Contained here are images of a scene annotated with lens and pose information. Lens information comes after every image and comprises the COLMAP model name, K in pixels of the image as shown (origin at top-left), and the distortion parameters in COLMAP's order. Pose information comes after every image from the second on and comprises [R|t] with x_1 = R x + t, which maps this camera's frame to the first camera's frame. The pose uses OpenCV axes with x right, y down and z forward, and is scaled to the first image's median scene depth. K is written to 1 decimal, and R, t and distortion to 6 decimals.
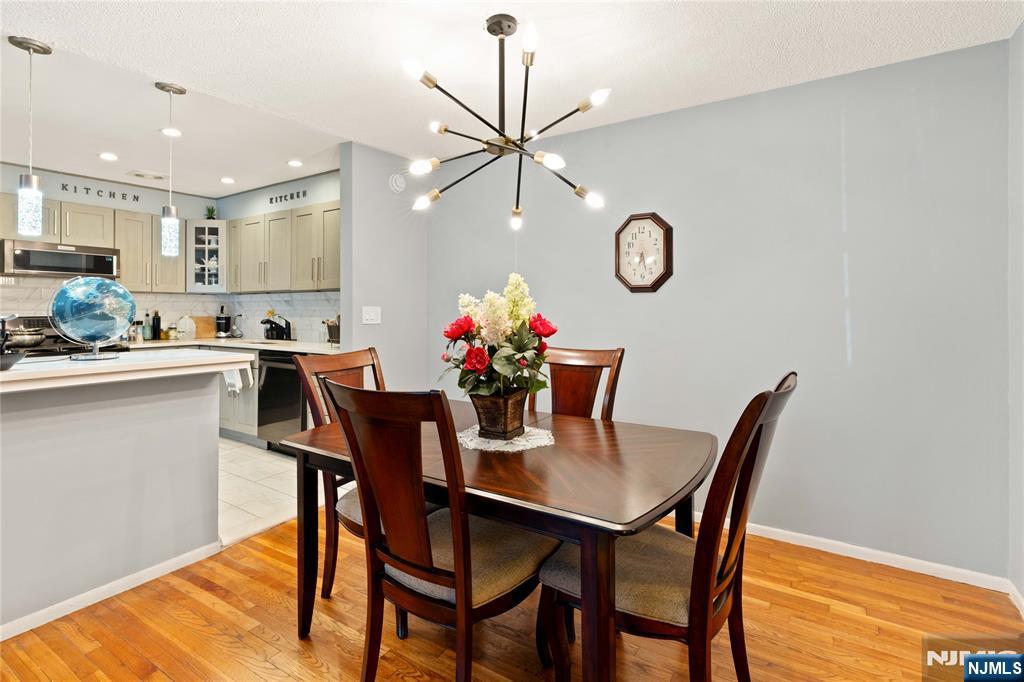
lens RADIAL K [[476.0, 0, 508.3], [0, 476.0, 302.7], [0, 0, 1]] dist [0.000780, 0.000392]
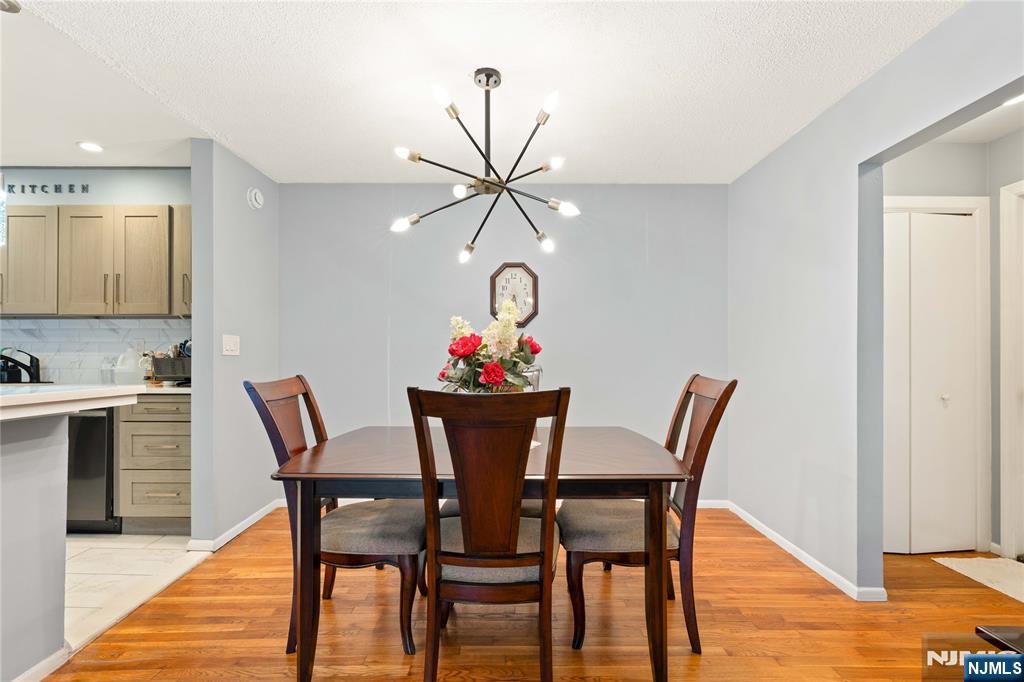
lens RADIAL K [[438.0, 0, 511.2], [0, 438.0, 348.0], [0, 0, 1]] dist [-0.000279, 0.000833]
pose [[0.848045, 0.009513, 0.529838, -0.311046], [-0.008115, 0.999955, -0.004965, 0.034769], [-0.529861, -0.000090, 0.848084, 0.059485]]
